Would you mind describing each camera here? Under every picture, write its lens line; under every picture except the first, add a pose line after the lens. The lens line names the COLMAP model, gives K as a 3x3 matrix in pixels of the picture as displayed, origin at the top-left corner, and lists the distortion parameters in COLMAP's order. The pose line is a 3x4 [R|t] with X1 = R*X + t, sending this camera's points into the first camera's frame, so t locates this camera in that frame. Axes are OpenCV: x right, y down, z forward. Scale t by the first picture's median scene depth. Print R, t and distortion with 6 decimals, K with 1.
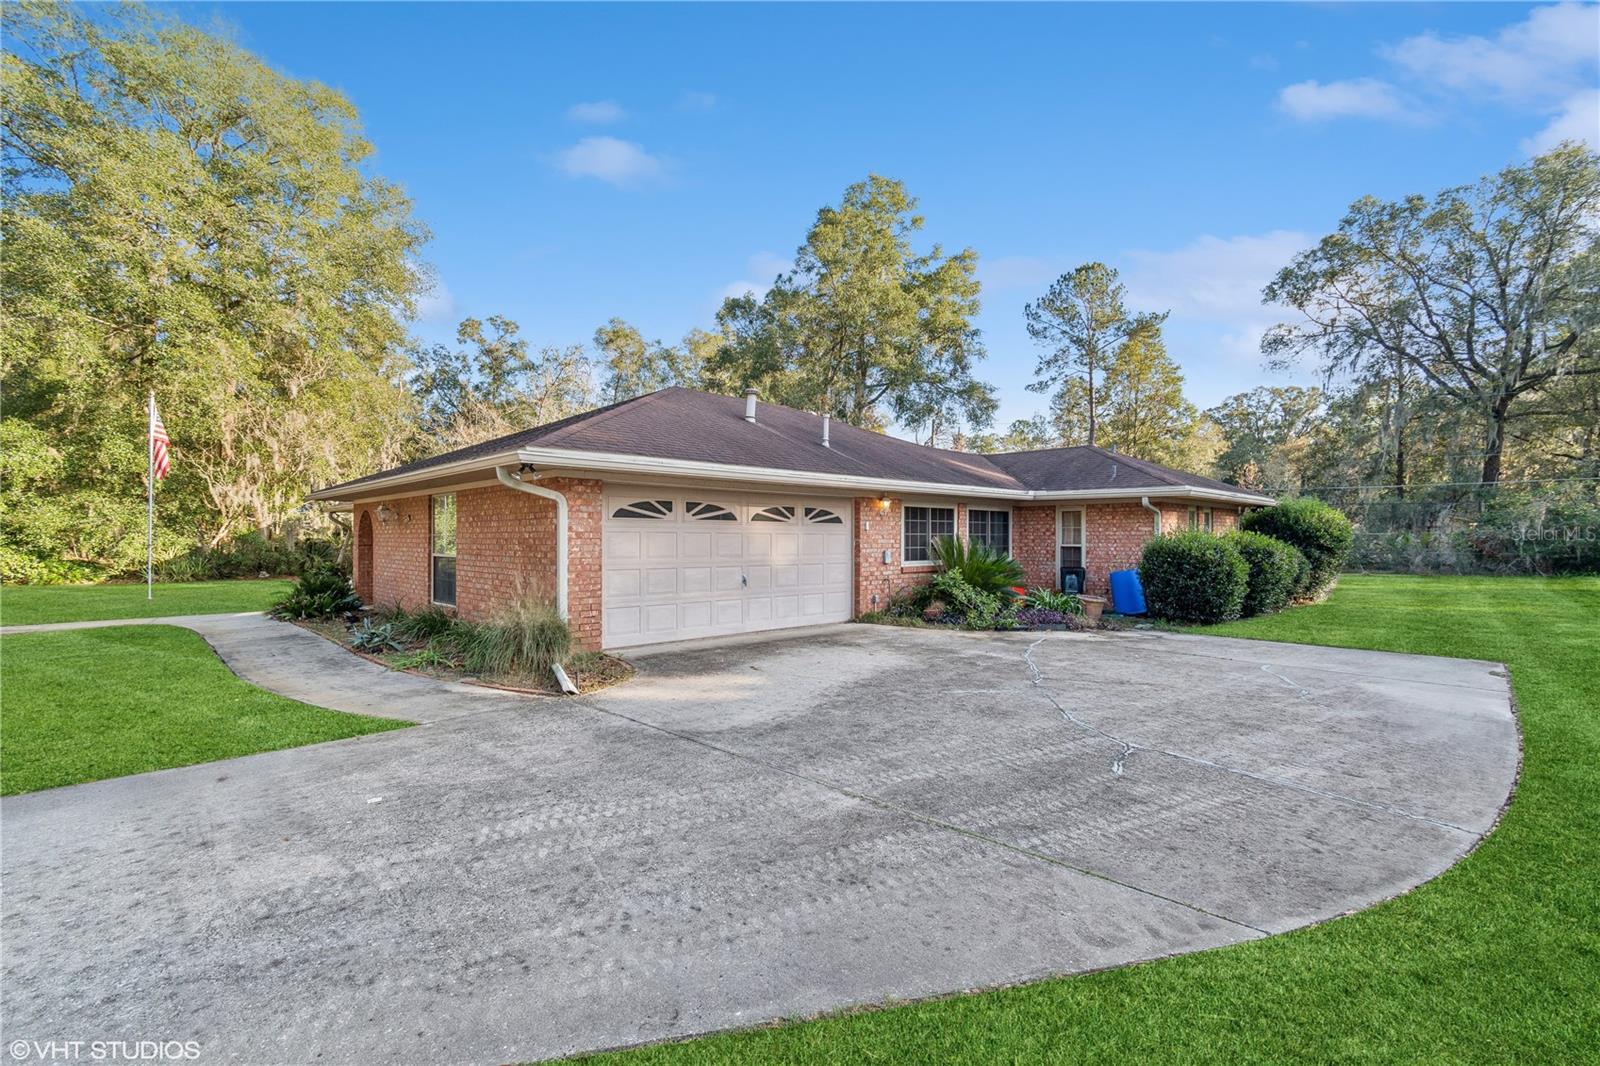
lens RADIAL K [[720.9, 0, 797.0], [0, 720.9, 528.3], [0, 0, 1]] dist [0.007669, -0.003236]
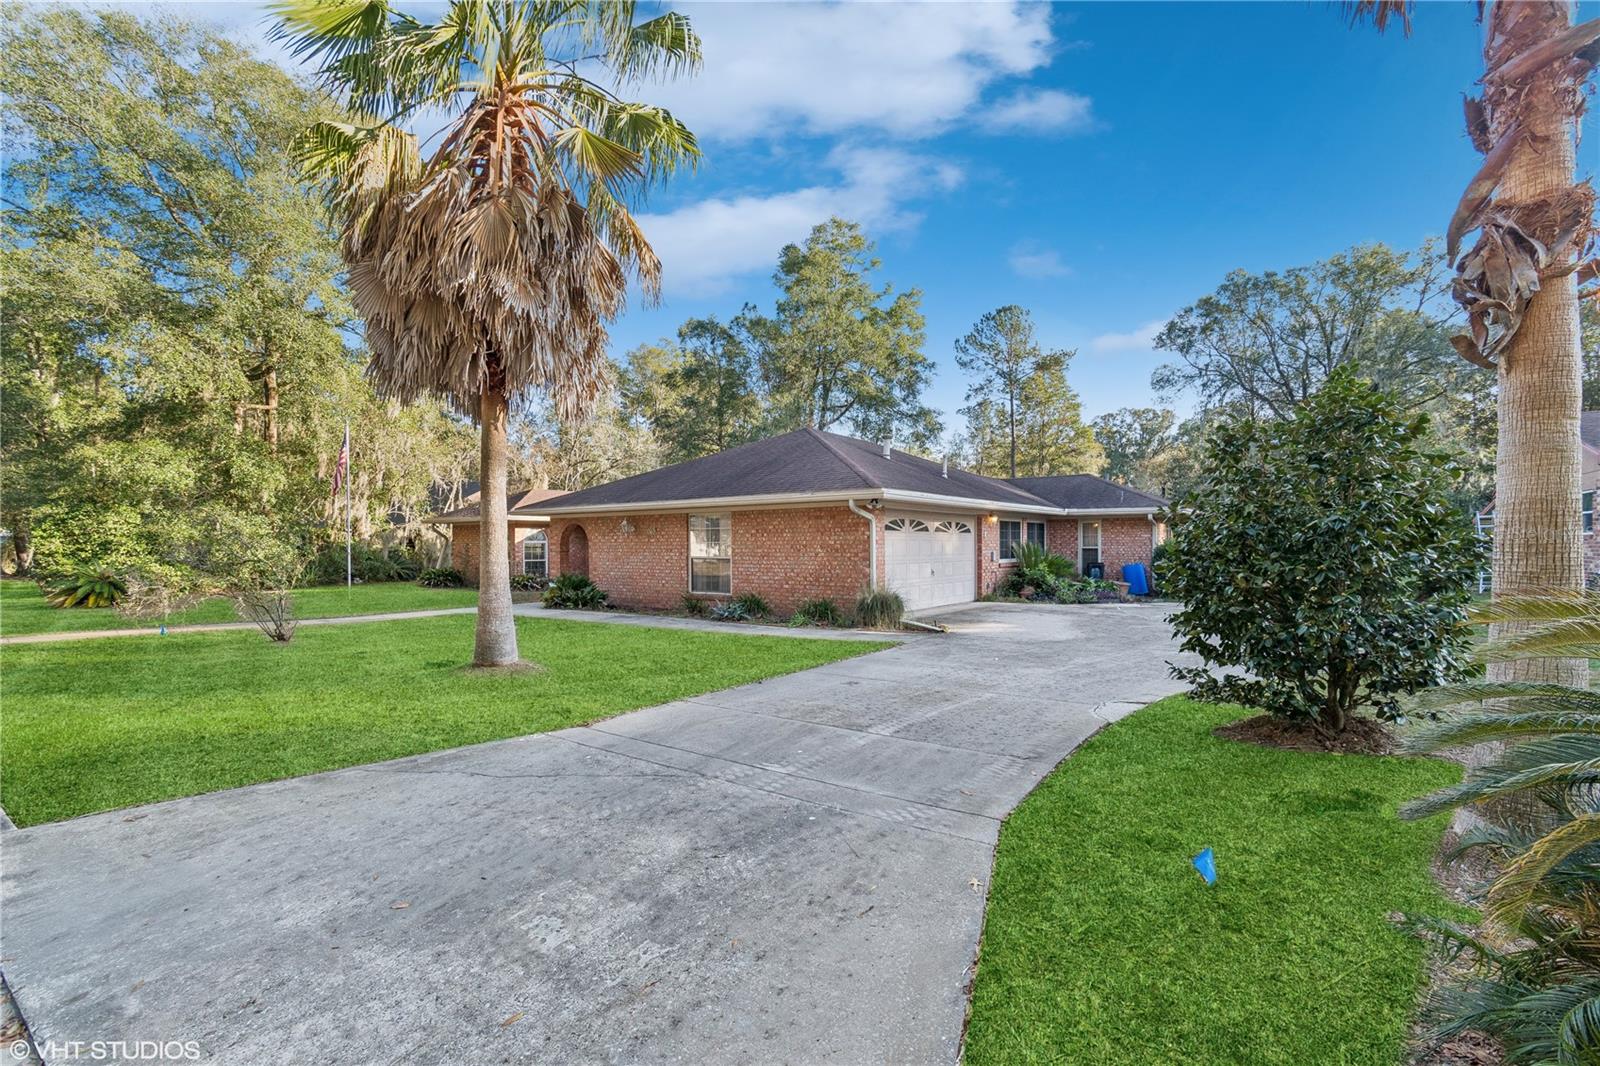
lens RADIAL K [[720.9, 0, 800.7], [0, 720.9, 545.8], [0, 0, 1]] dist [0.007669, -0.003236]
pose [[0.986356, -0.006686, 0.164491, -0.152818], [0.004298, 0.999880, 0.014870, -0.001201], [-0.164570, -0.013961, 0.986267, -0.110036]]
